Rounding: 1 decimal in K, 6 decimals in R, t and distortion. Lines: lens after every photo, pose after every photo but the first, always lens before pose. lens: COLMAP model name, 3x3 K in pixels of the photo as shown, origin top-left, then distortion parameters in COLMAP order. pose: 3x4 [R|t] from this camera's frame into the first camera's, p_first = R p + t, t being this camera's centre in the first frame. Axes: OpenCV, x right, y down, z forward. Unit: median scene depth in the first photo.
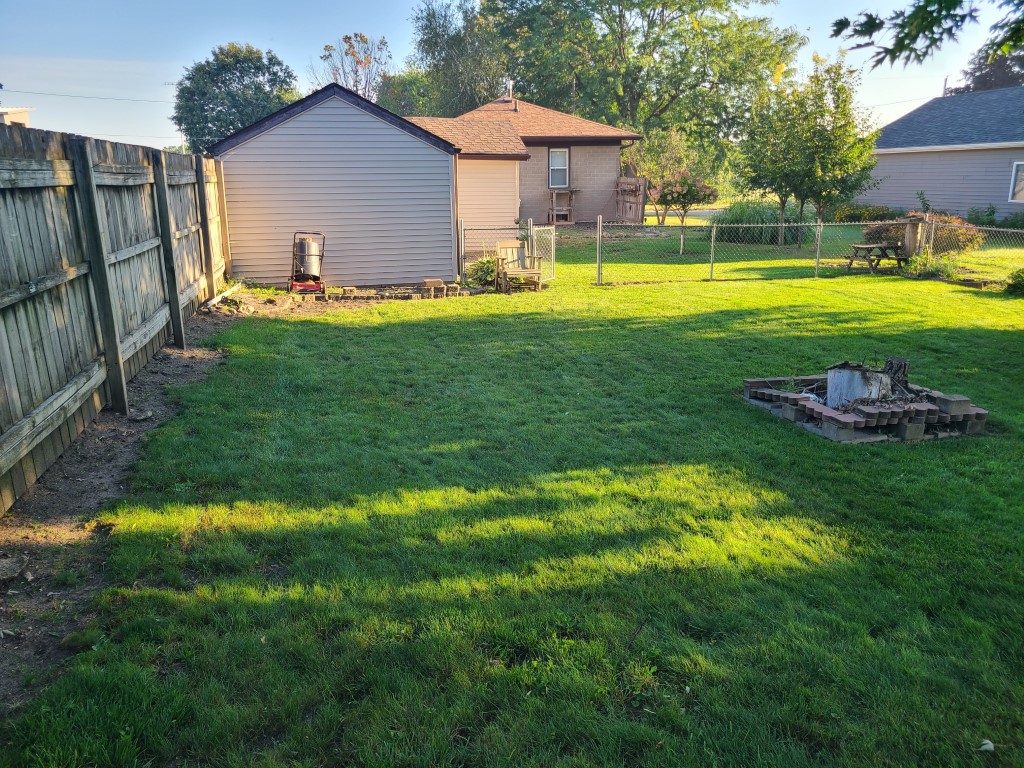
lens RADIAL K [[774.7, 0, 512.0], [0, 774.7, 384.0], [0, 0, 1]] dist [-0.054788, -0.002038]
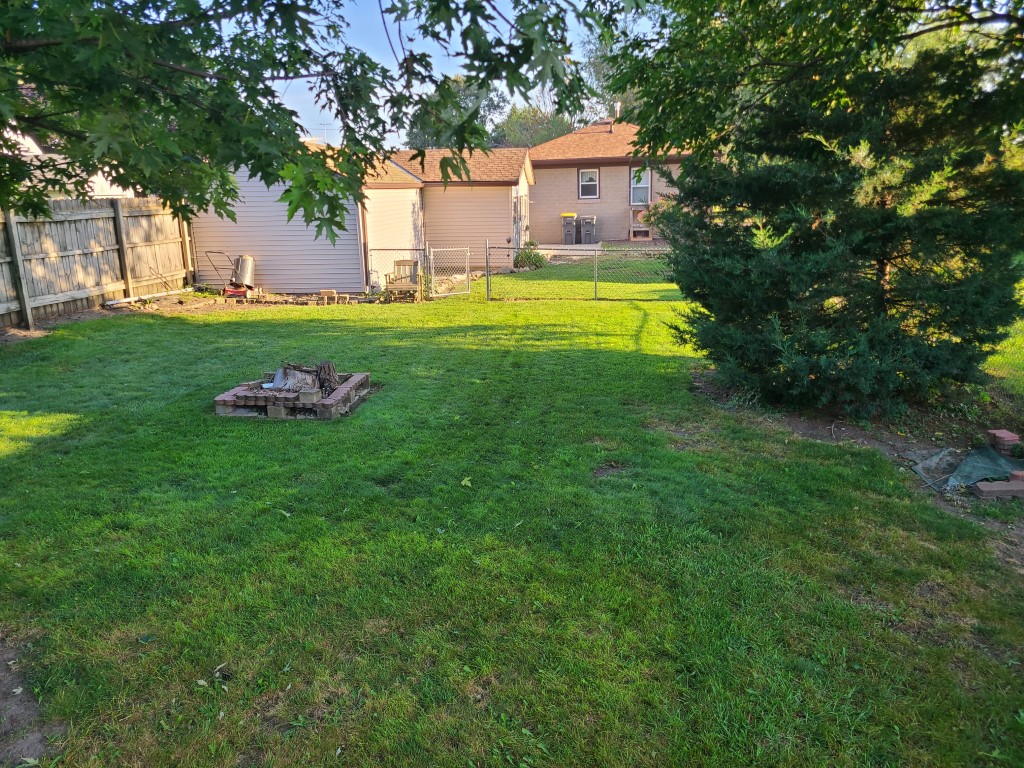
lens RADIAL K [[764.3, 0, 504.8], [0, 764.3, 372.5], [0, 0, 1]] dist [0.045890, -0.008161]
pose [[0.918247, 0.069784, -0.389810, 0.680989], [-0.078110, 0.996929, -0.005529, -0.015619], [0.388228, 0.035525, 0.920879, -0.049279]]
